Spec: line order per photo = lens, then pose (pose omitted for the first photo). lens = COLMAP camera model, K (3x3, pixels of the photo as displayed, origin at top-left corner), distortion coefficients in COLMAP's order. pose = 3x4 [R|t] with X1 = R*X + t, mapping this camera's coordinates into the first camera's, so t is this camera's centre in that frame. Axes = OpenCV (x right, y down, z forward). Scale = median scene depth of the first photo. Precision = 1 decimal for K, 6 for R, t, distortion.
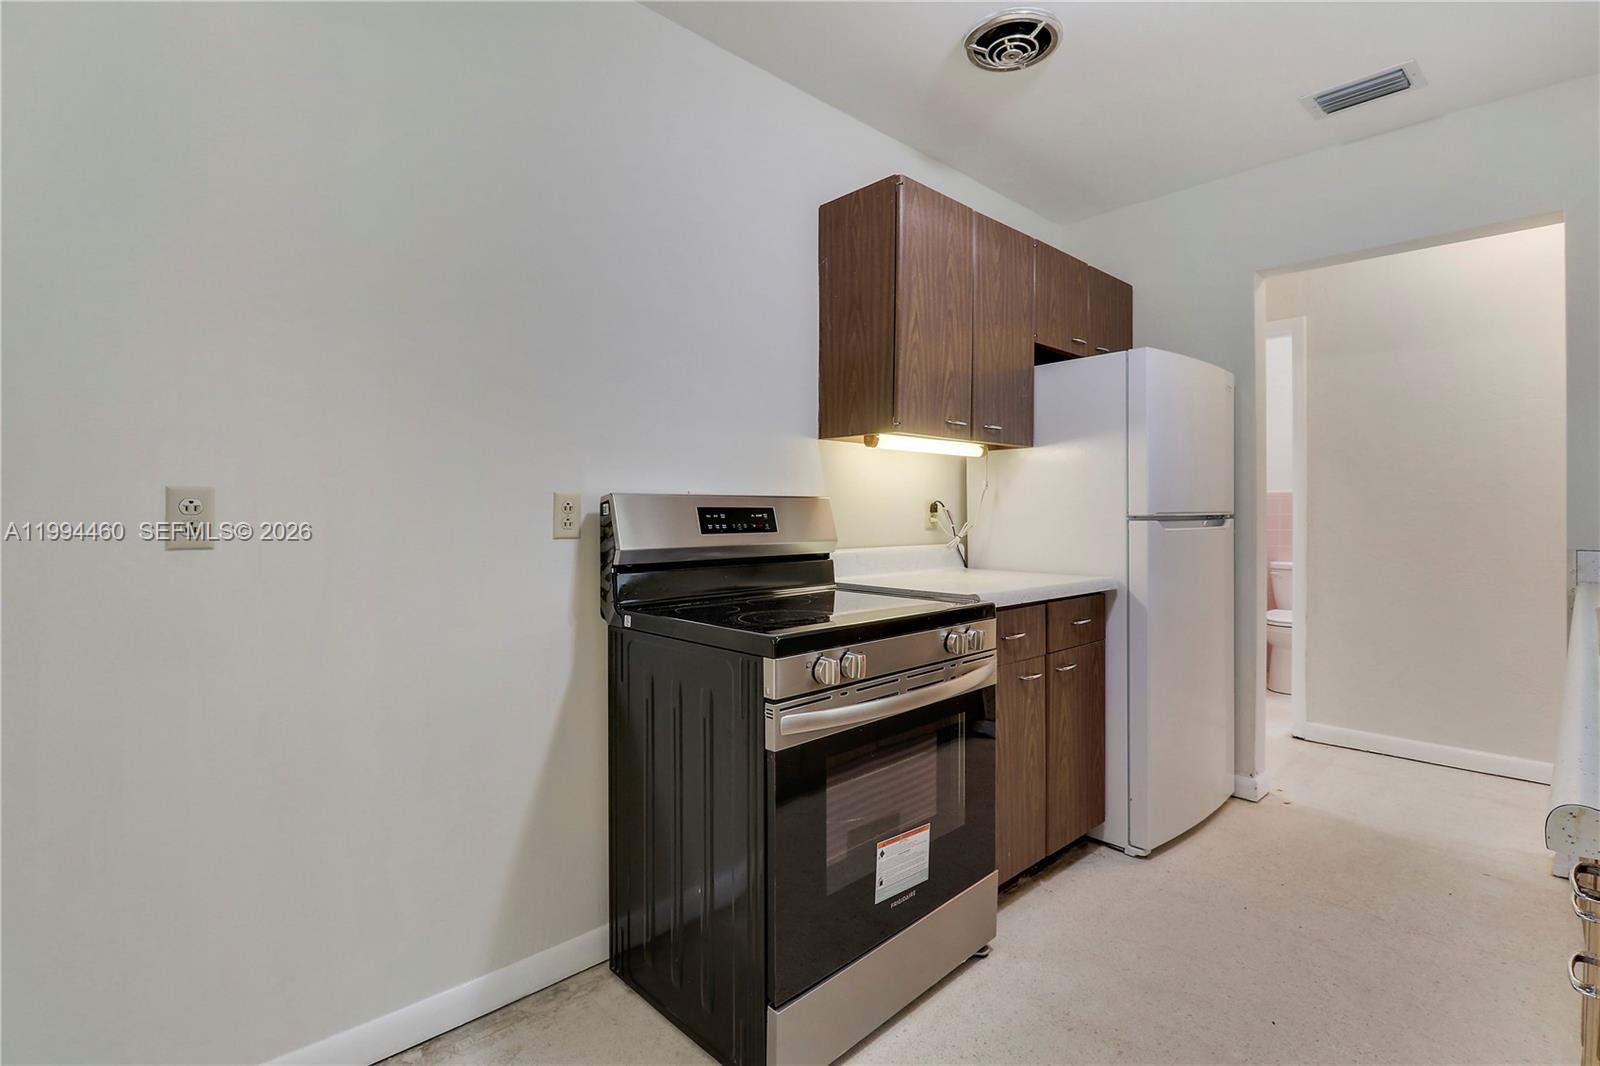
lens RADIAL K [[747.8, 0, 804.3], [0, 747.8, 517.5], [0, 0, 1]] dist [-0.006552, -0.006323]
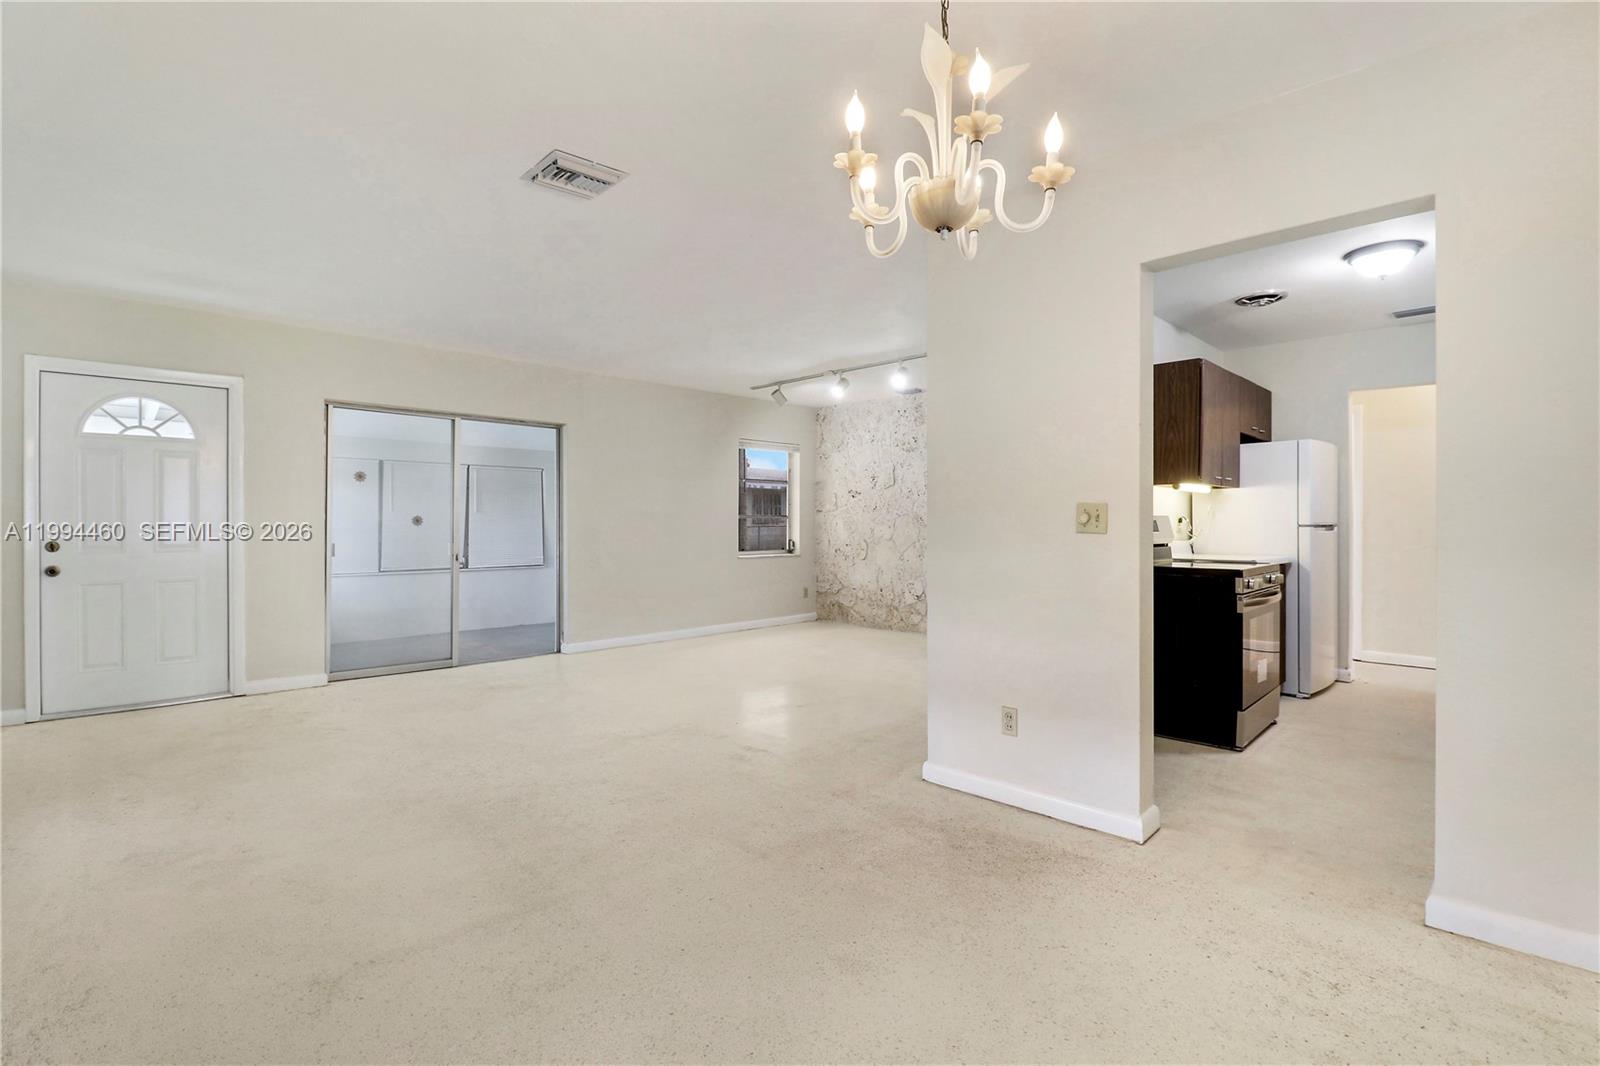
lens RADIAL K [[747.8, 0, 799.5], [0, 747.8, 530.8], [0, 0, 1]] dist [-0.006552, -0.006323]
pose [[0.999553, 0.000864, 0.029898, -0.971392], [-0.000979, 0.999992, 0.003839, 0.007946], [-0.029895, -0.003867, 0.999546, -0.948925]]
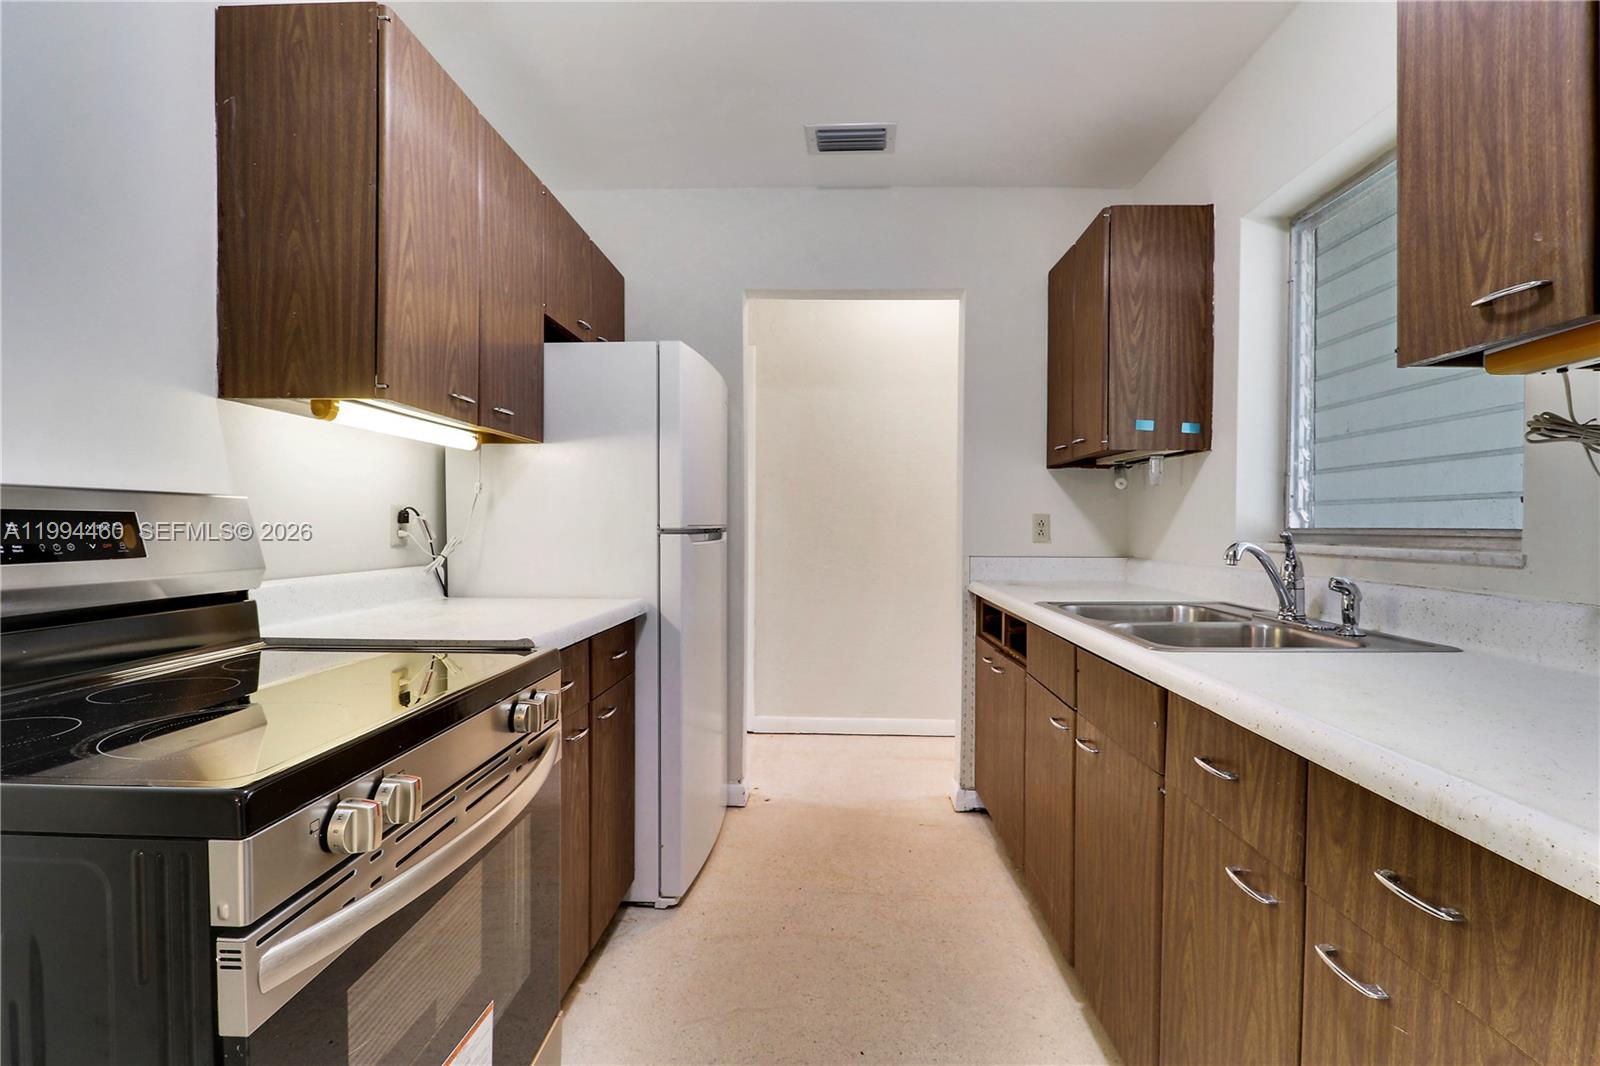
lens RADIAL K [[747.8, 0, 814.6], [0, 747.8, 542.0], [0, 0, 1]] dist [-0.006552, -0.006323]
pose [[0.705521, -0.009599, 0.708624, -0.066851], [-0.002353, 0.999871, 0.015887, -0.001087], [-0.708685, -0.012875, 0.705407, 0.256135]]
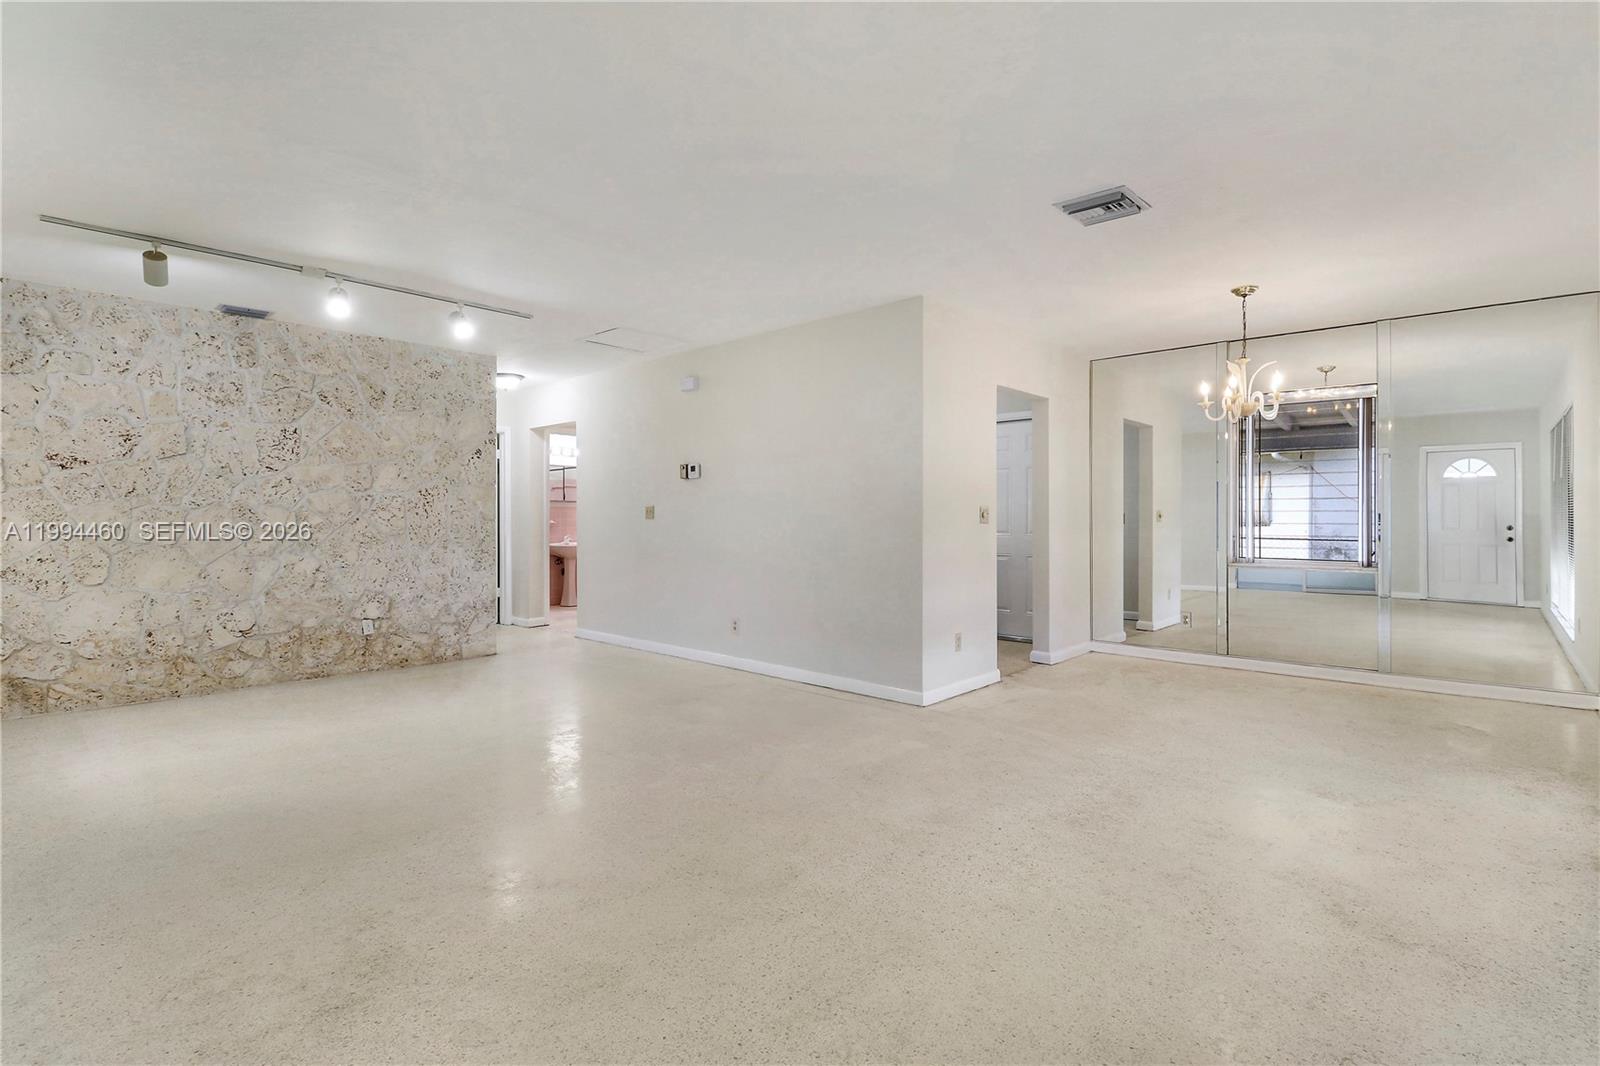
lens RADIAL K [[747.8, 0, 810.6], [0, 747.8, 519.6], [0, 0, 1]] dist [-0.006552, -0.006323]
pose [[-0.073633, 0.000901, 0.997285, -2.661733], [0.007115, 0.999975, -0.000378, 0.003448], [-0.997260, 0.007068, -0.073638, 0.972177]]
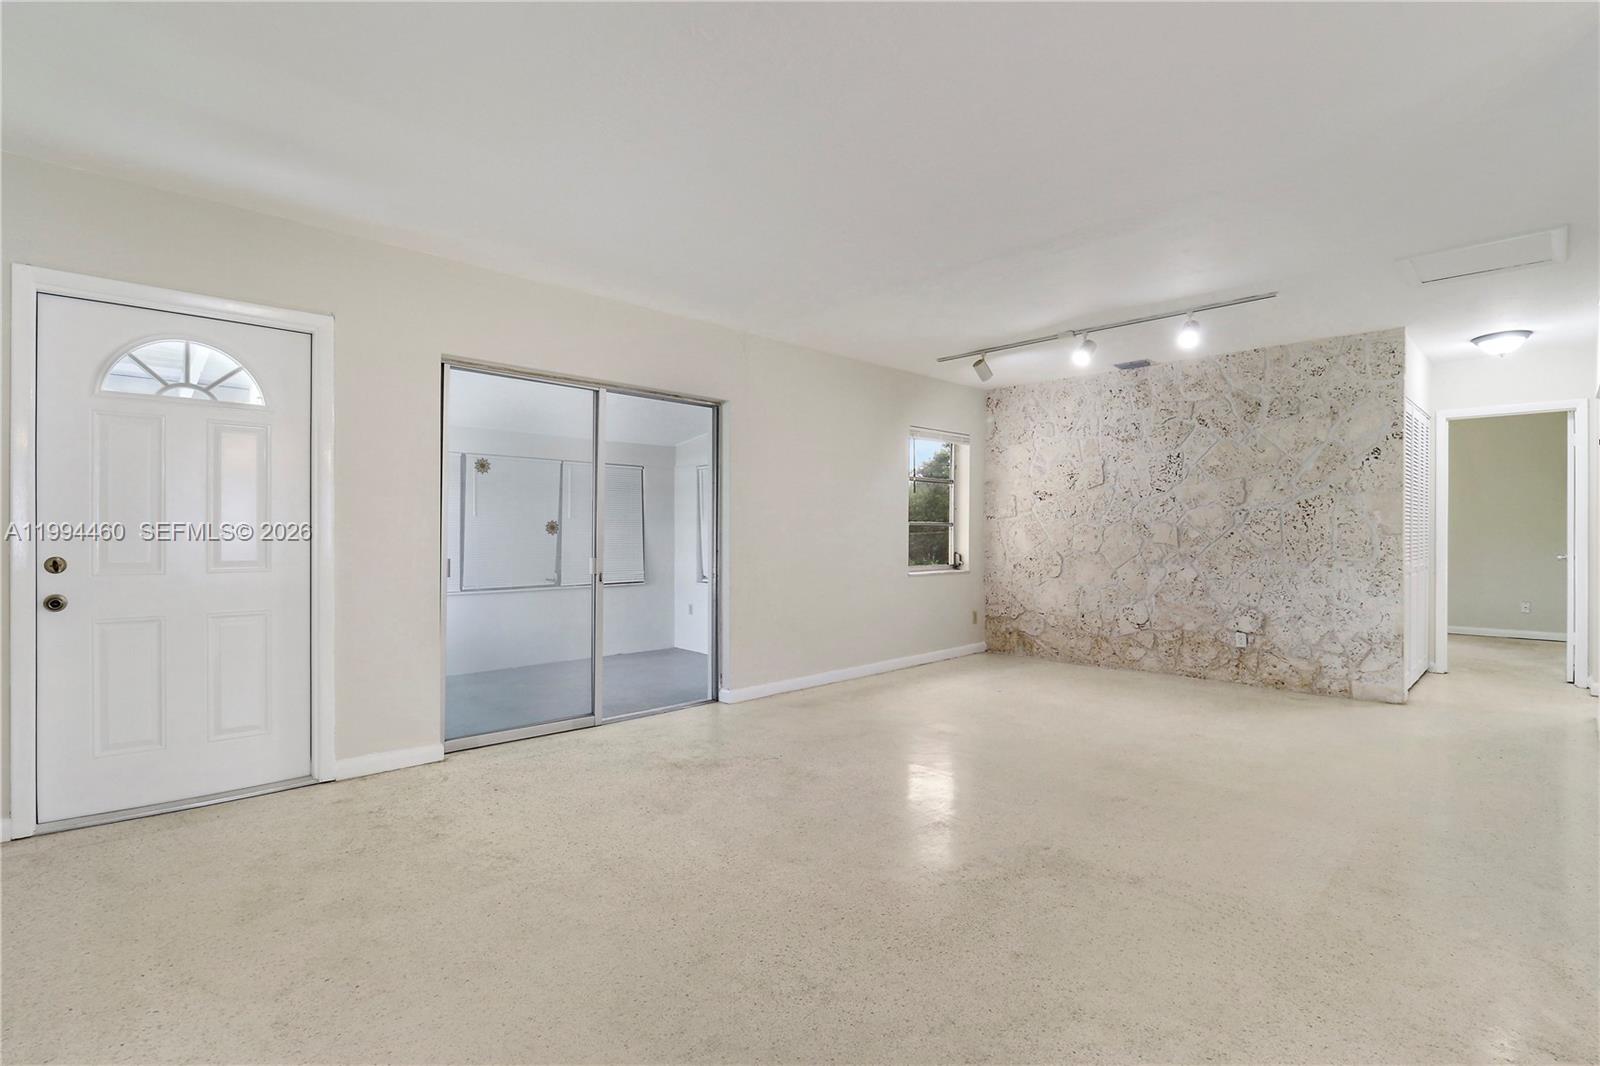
lens RADIAL K [[747.8, 0, 789.6], [0, 747.8, 538.3], [0, 0, 1]] dist [-0.006552, -0.006323]
pose [[0.999988, 0.002230, 0.004398, -1.616805], [-0.002234, 0.999997, 0.001008, 0.008527], [-0.004396, -0.001018, 0.999990, -0.229831]]
